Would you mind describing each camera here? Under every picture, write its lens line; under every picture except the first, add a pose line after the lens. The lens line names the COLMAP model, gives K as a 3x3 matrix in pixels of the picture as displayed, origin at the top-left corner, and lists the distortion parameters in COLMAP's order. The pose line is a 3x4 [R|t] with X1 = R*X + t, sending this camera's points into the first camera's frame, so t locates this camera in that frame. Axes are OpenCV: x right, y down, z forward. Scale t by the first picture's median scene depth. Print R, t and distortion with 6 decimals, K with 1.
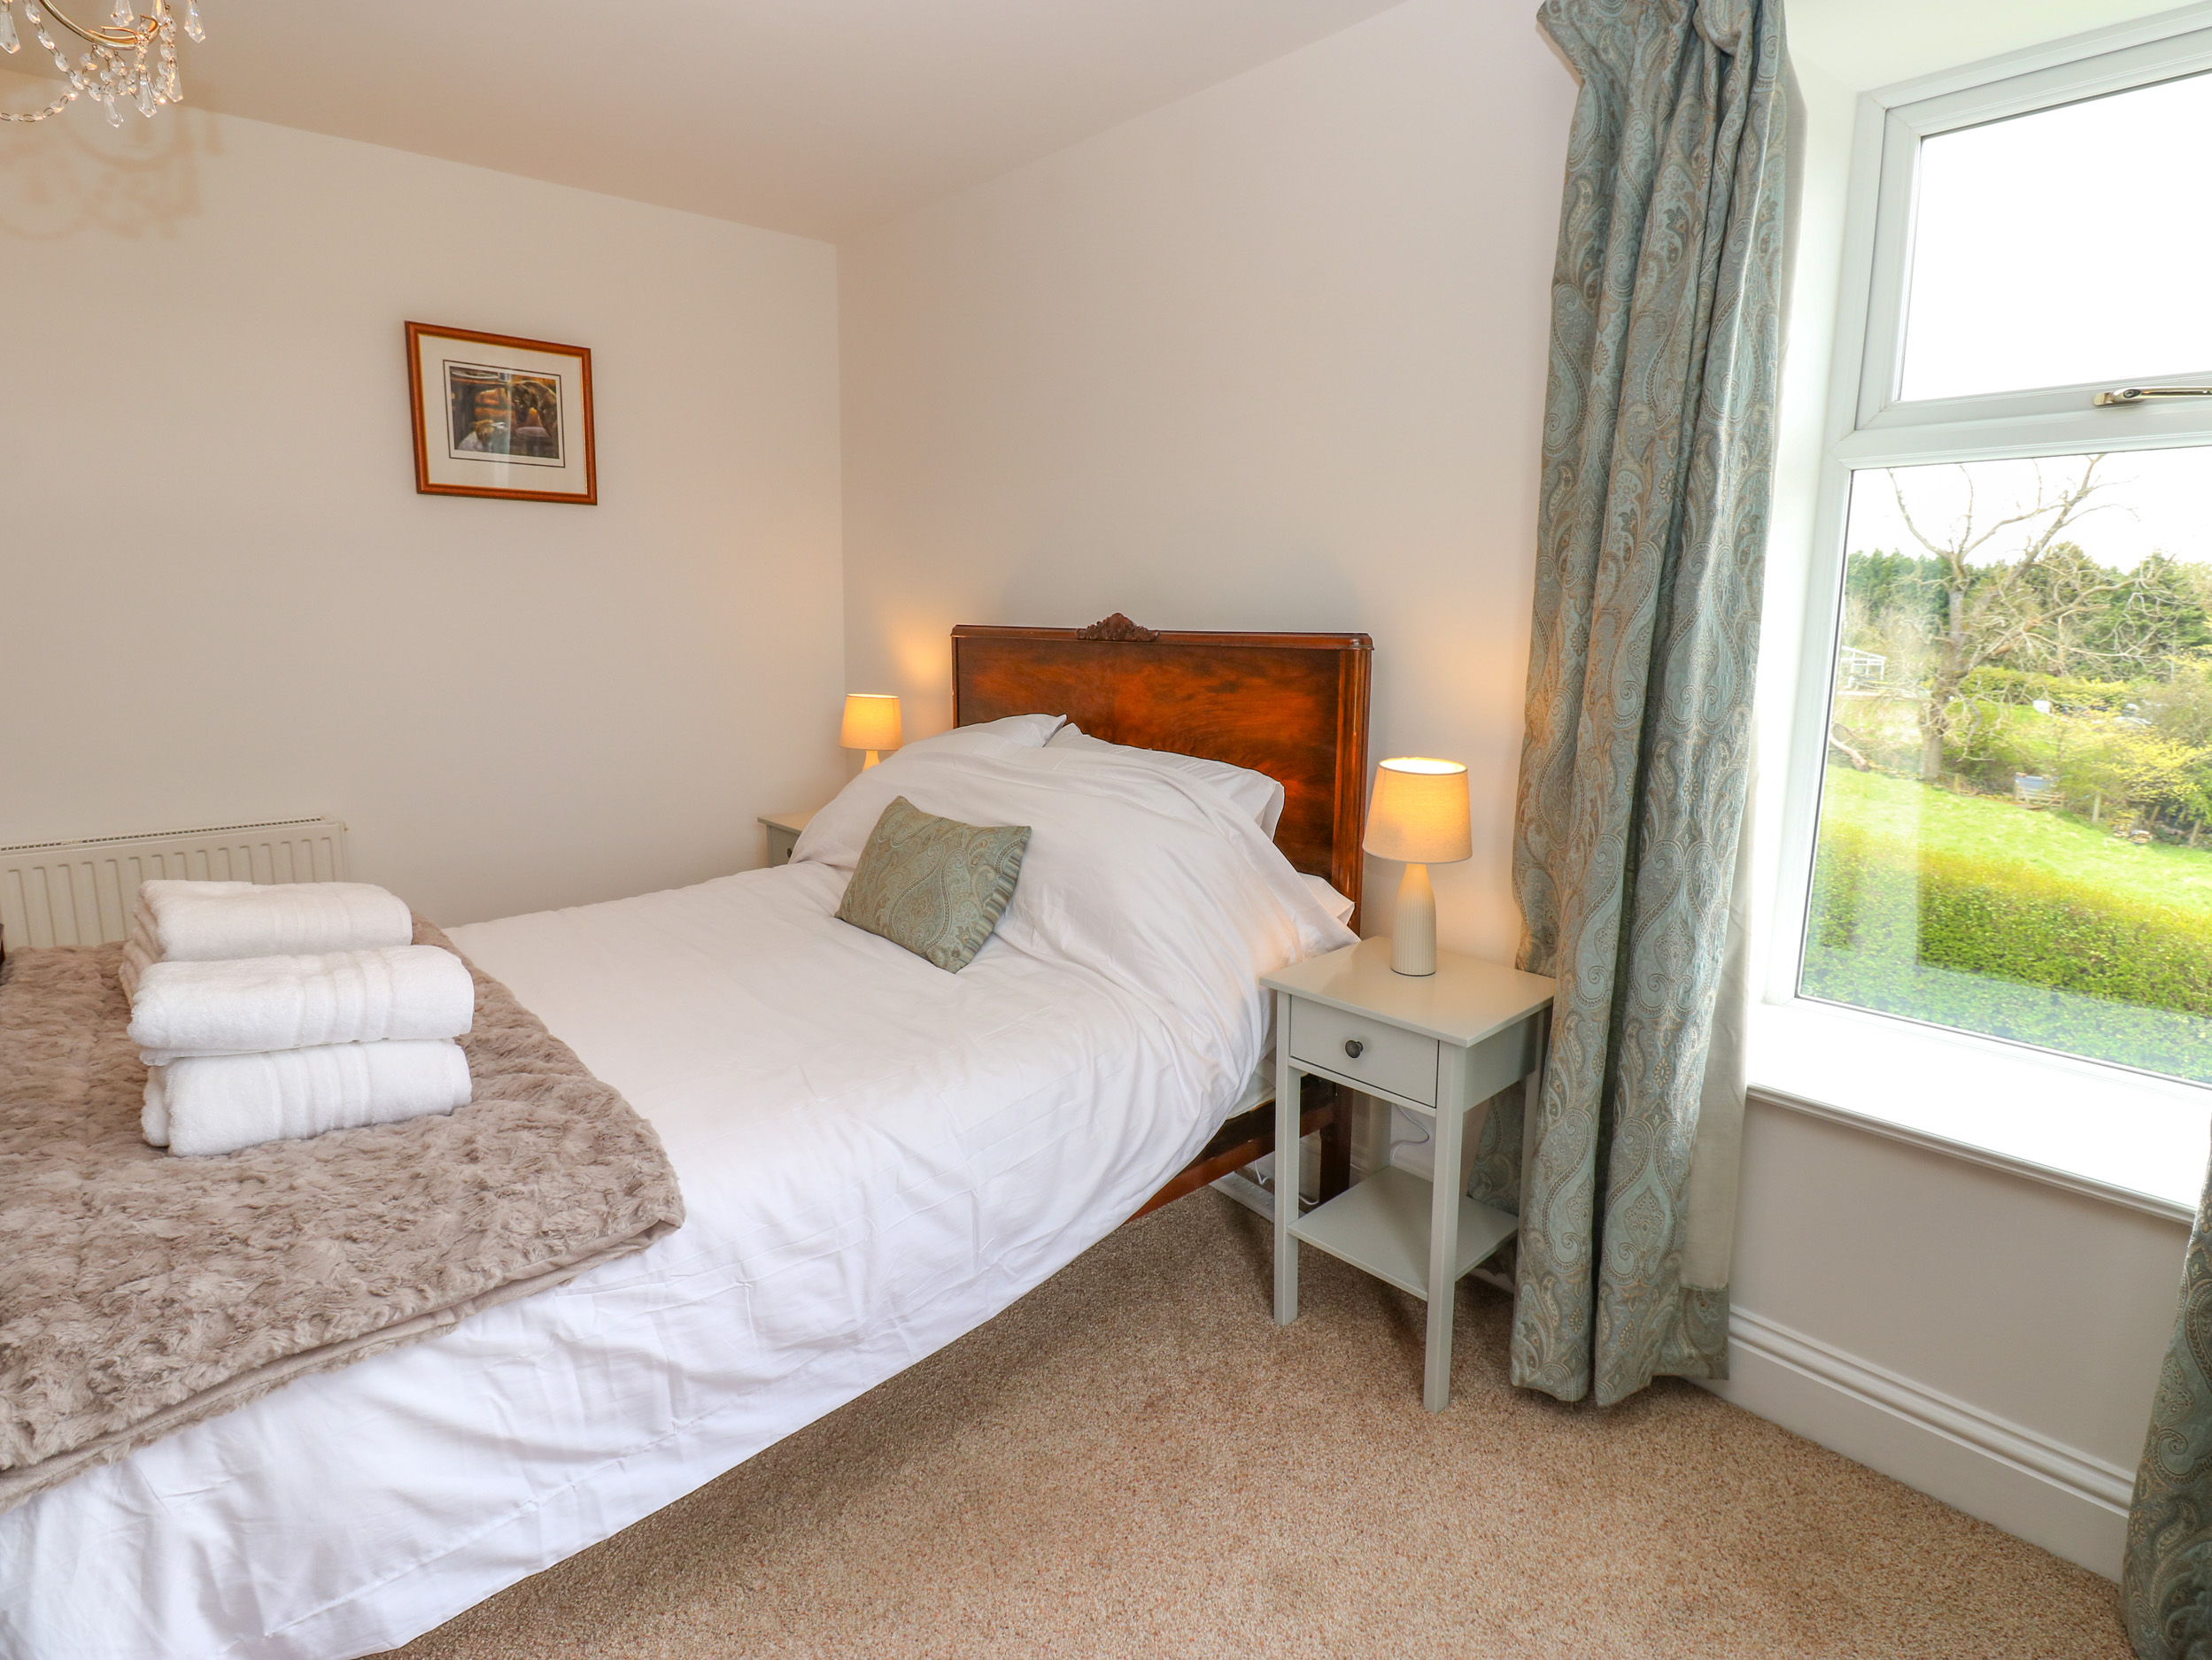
lens RADIAL K [[1185.7, 0, 1111.4], [0, 1185.7, 809.2], [0, 0, 1]] dist [-0.004238, -0.009806]
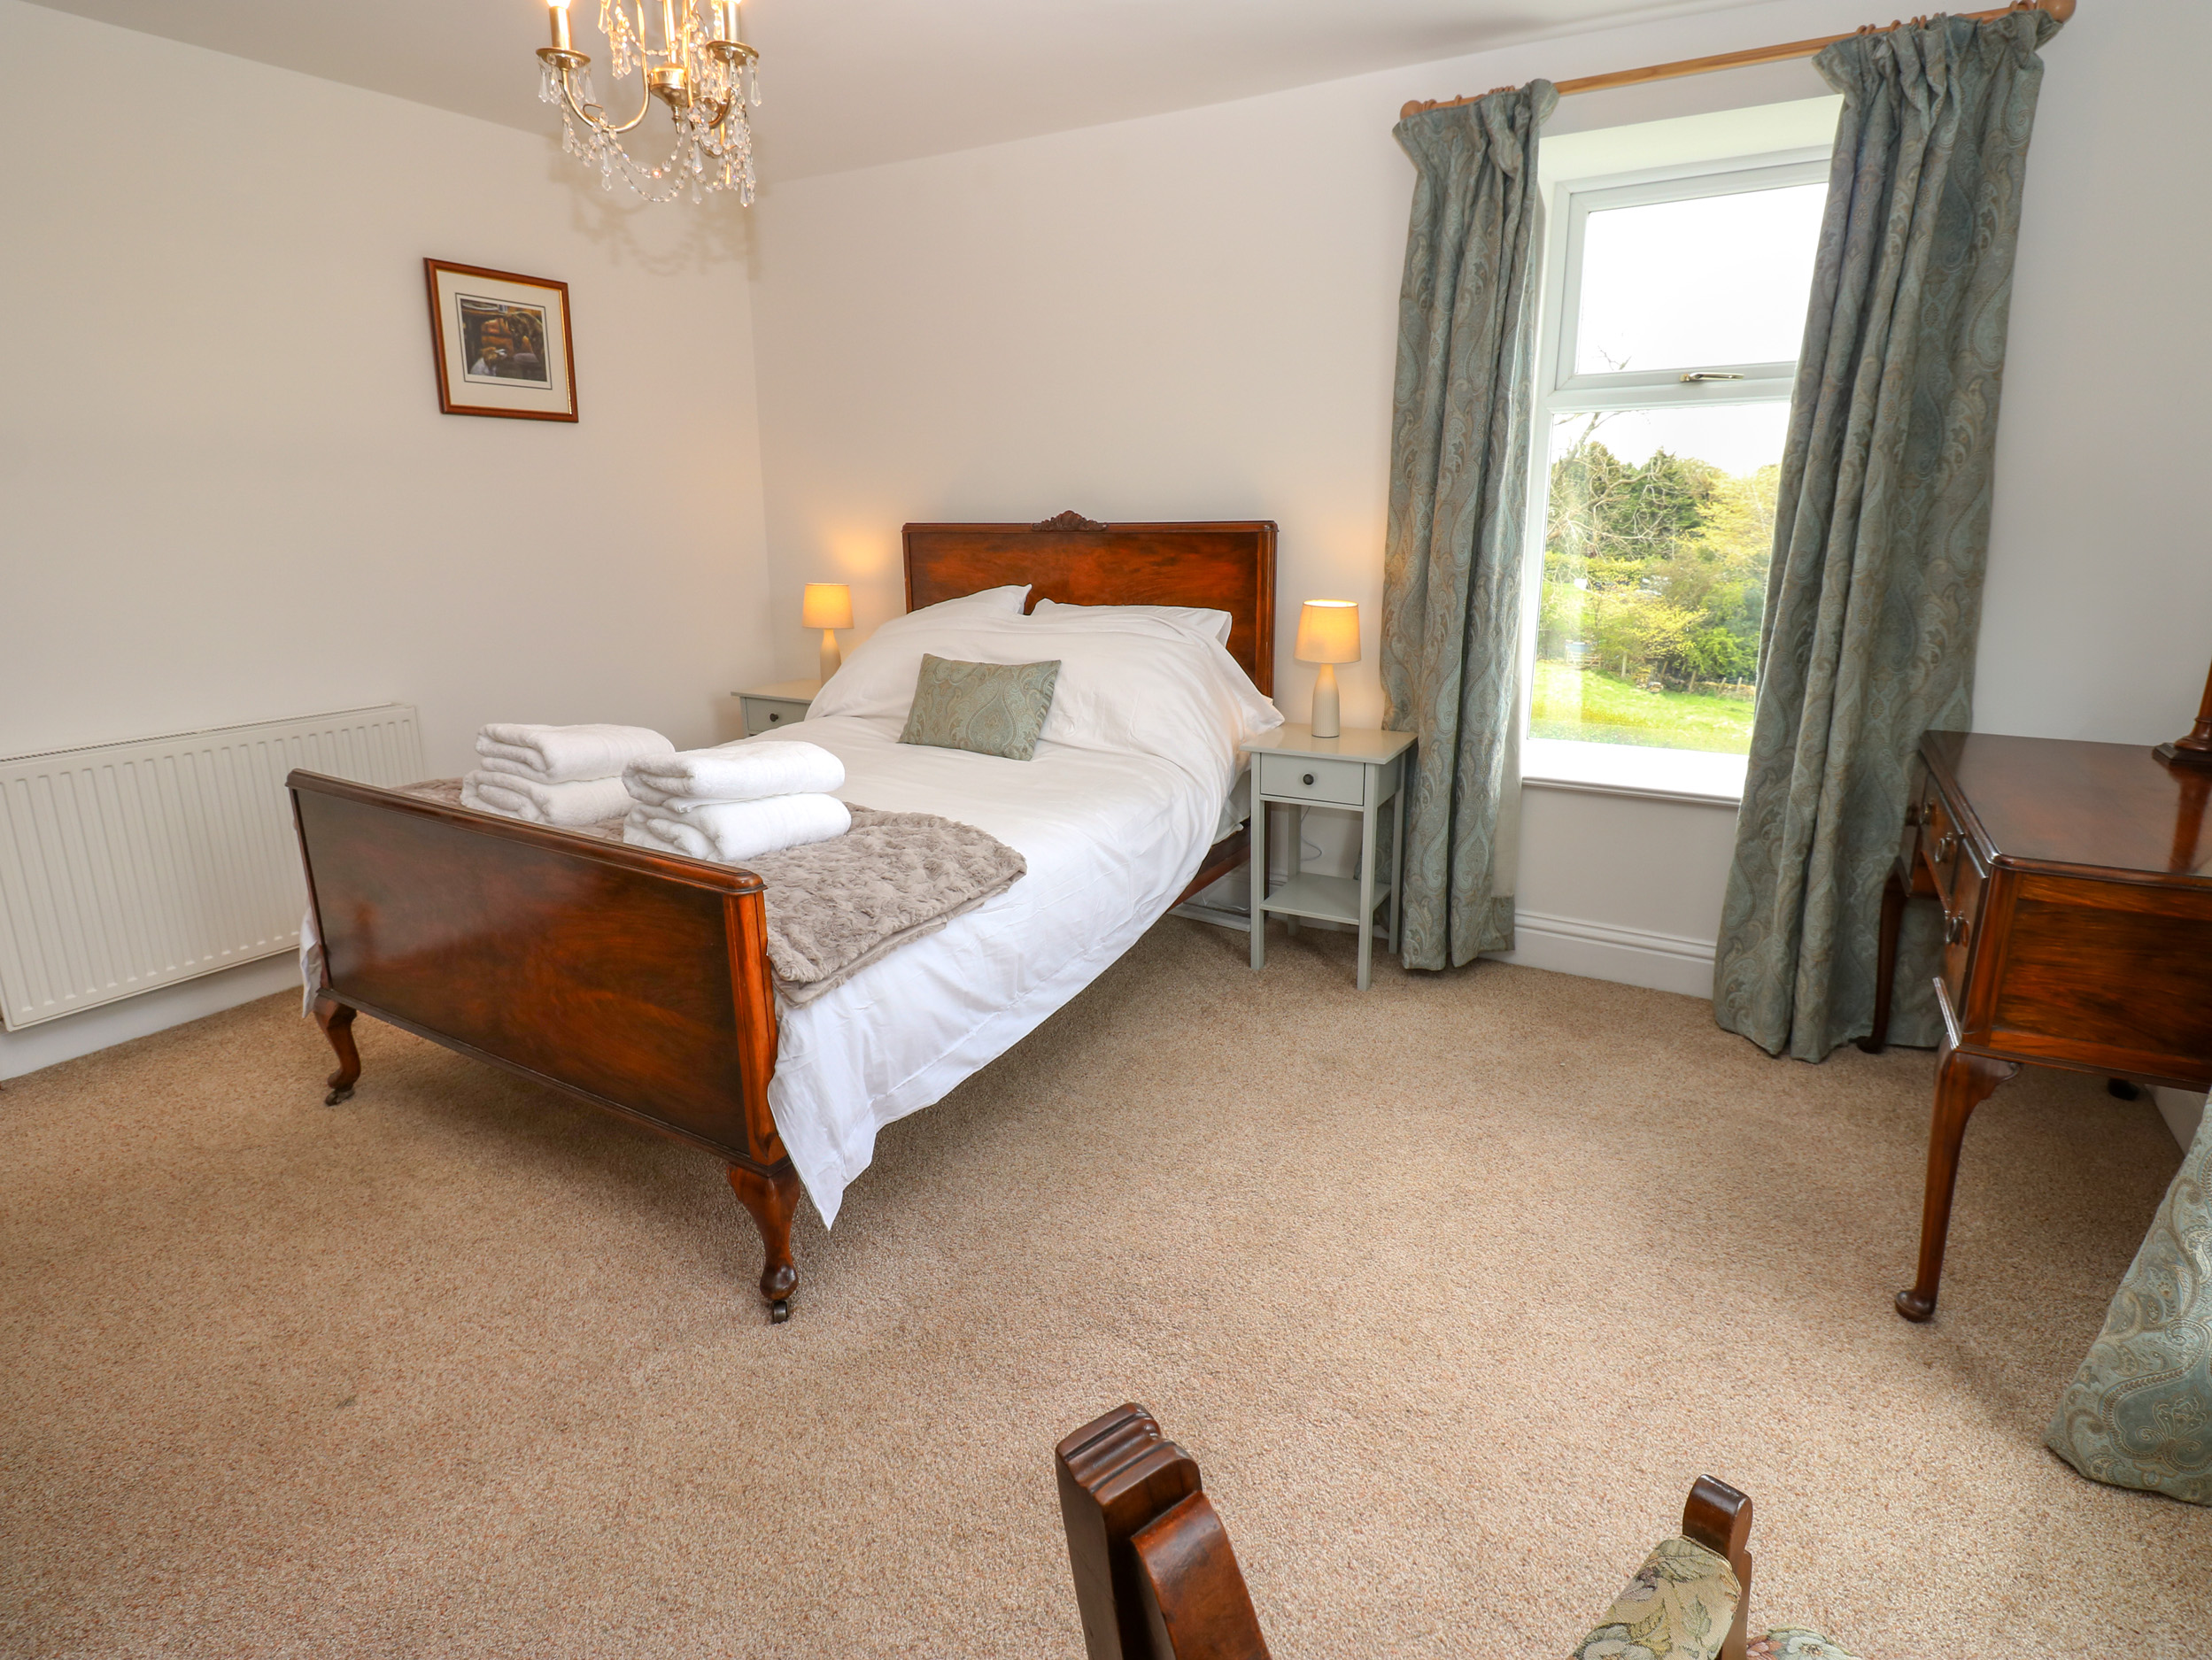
lens RADIAL K [[1185.7, 0, 1120.0], [0, 1185.7, 822.1], [0, 0, 1]] dist [-0.004238, -0.009806]
pose [[0.953289, -0.090866, 0.288068, -0.472230], [0.064708, 0.992973, 0.099081, 0.075708], [-0.295047, -0.075812, 0.952470, -0.437500]]
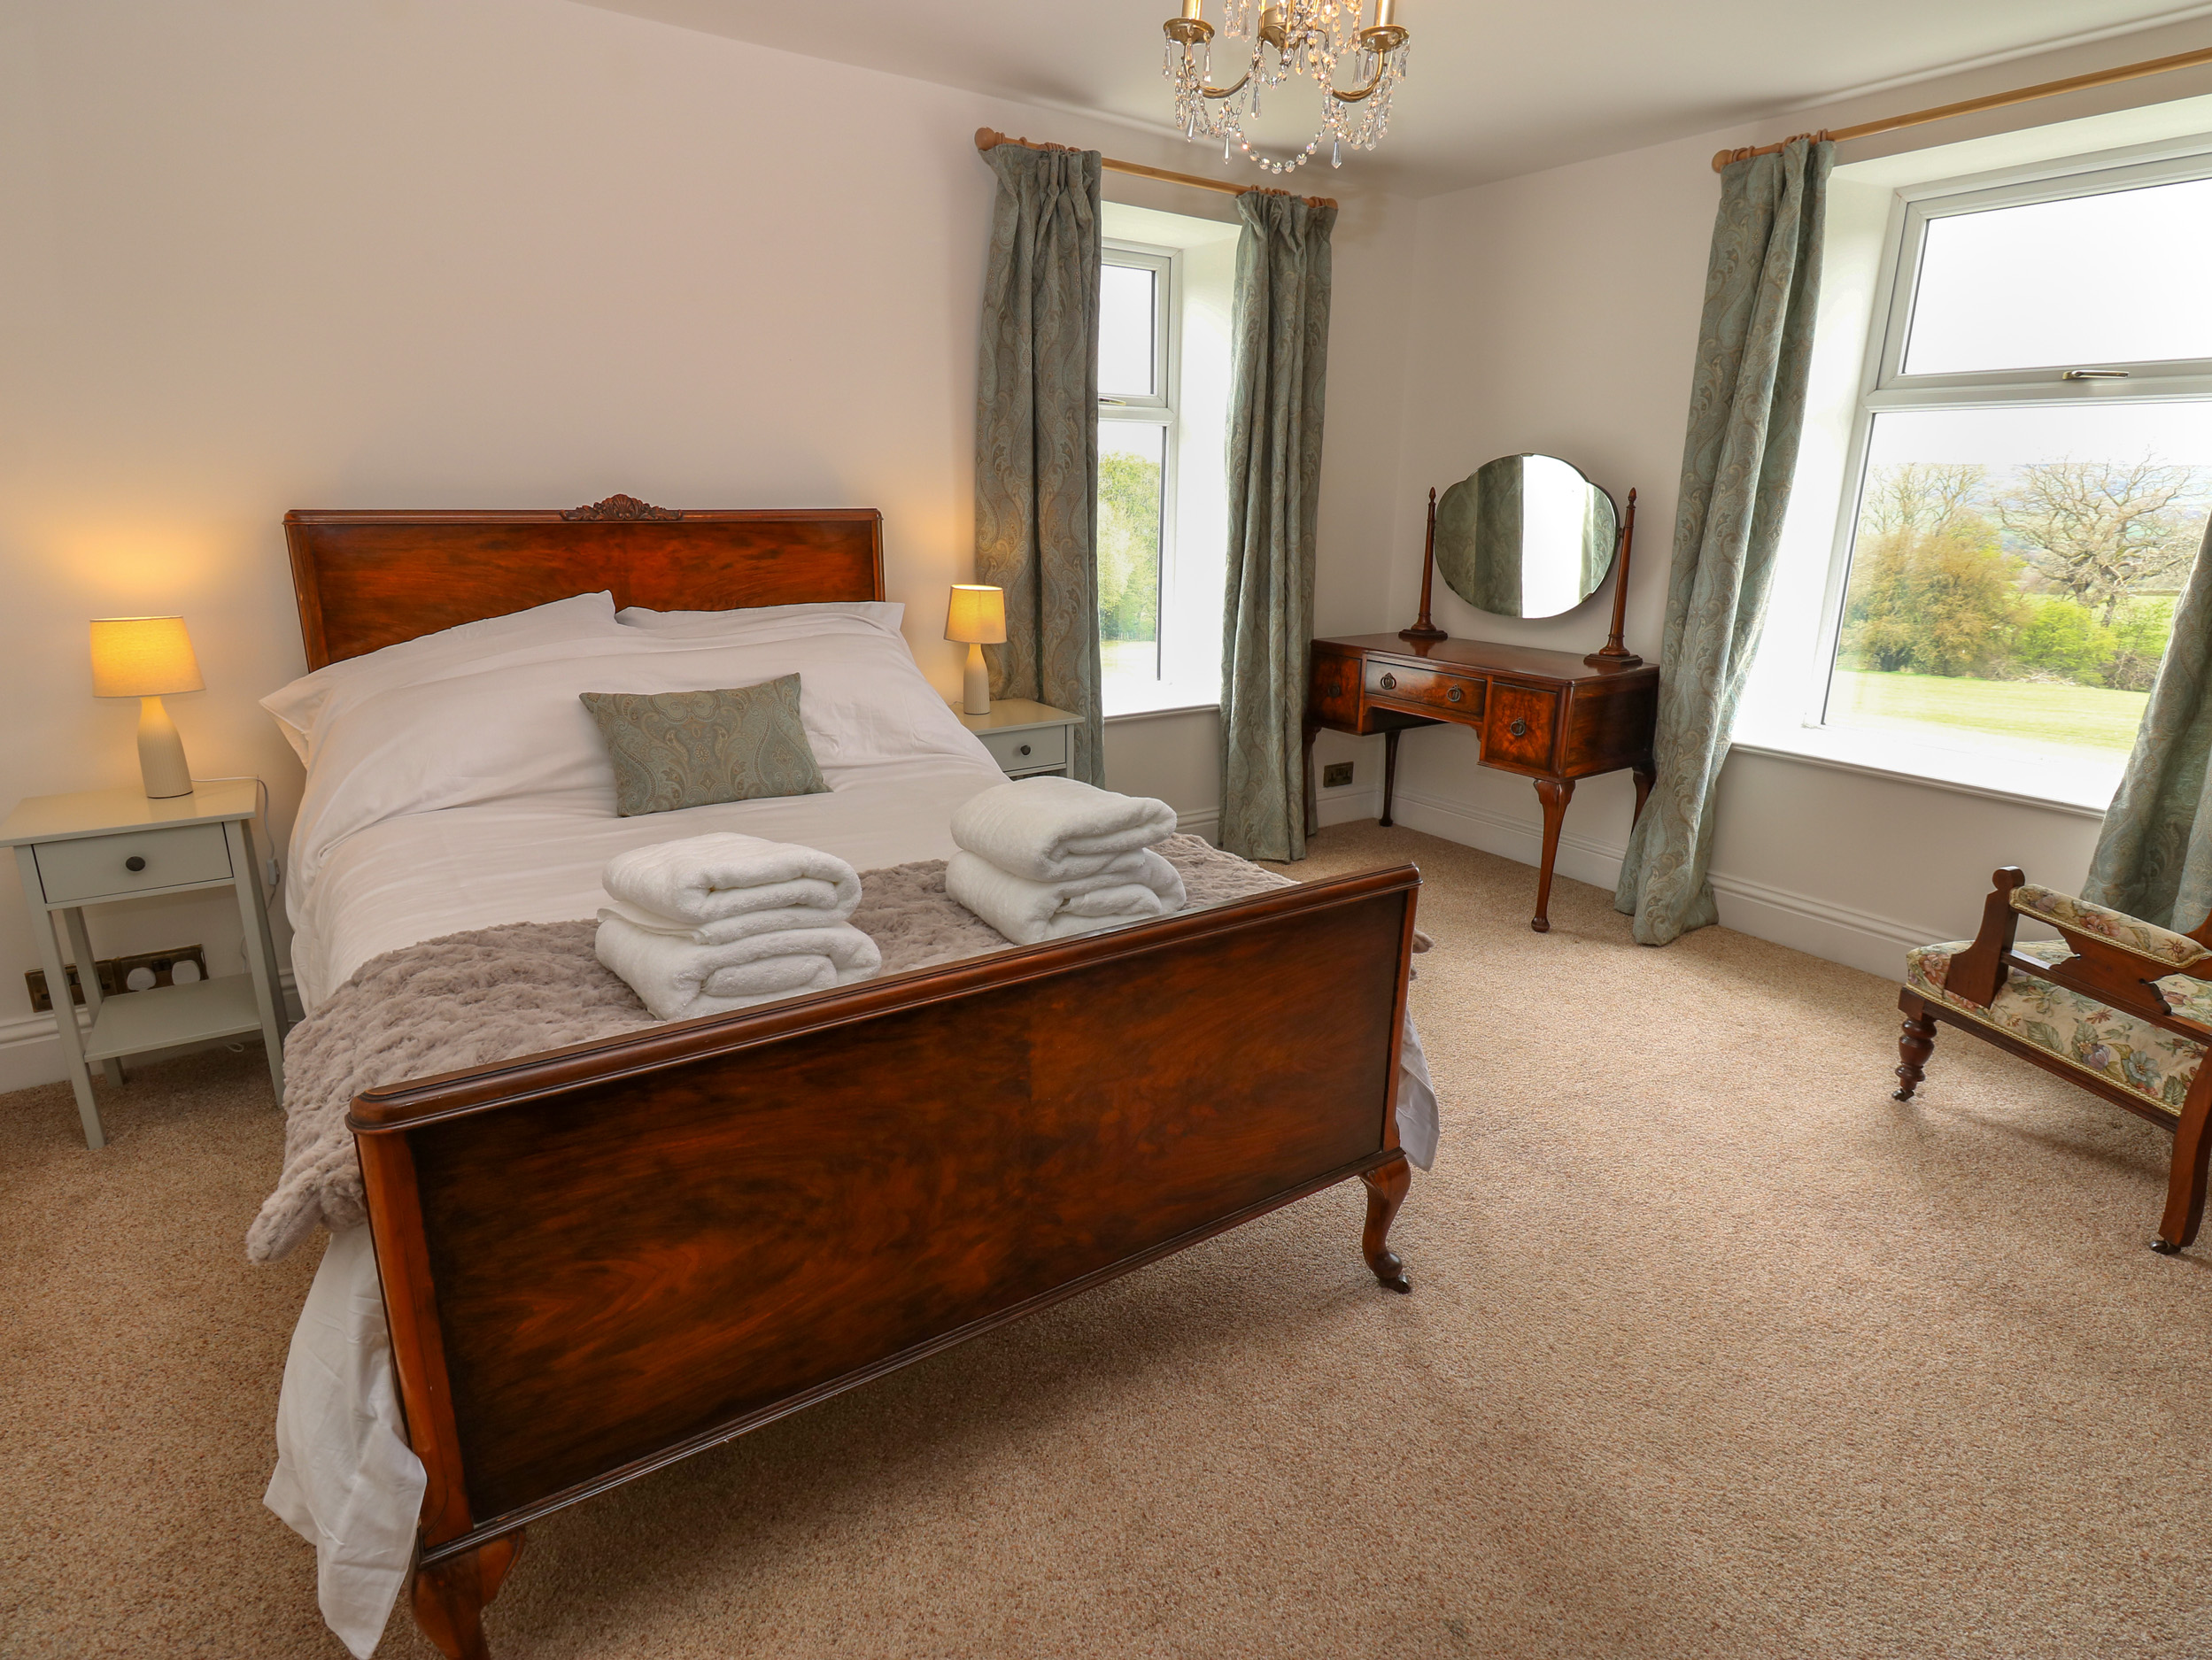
lens RADIAL K [[1185.7, 0, 1118.1], [0, 1185.7, 822.6], [0, 0, 1]] dist [-0.004238, -0.009806]
pose [[0.105139, -0.270449, 0.956976, -1.366443], [0.155292, 0.954969, 0.252821, -0.107988], [-0.982258, 0.122029, 0.142403, 0.578299]]
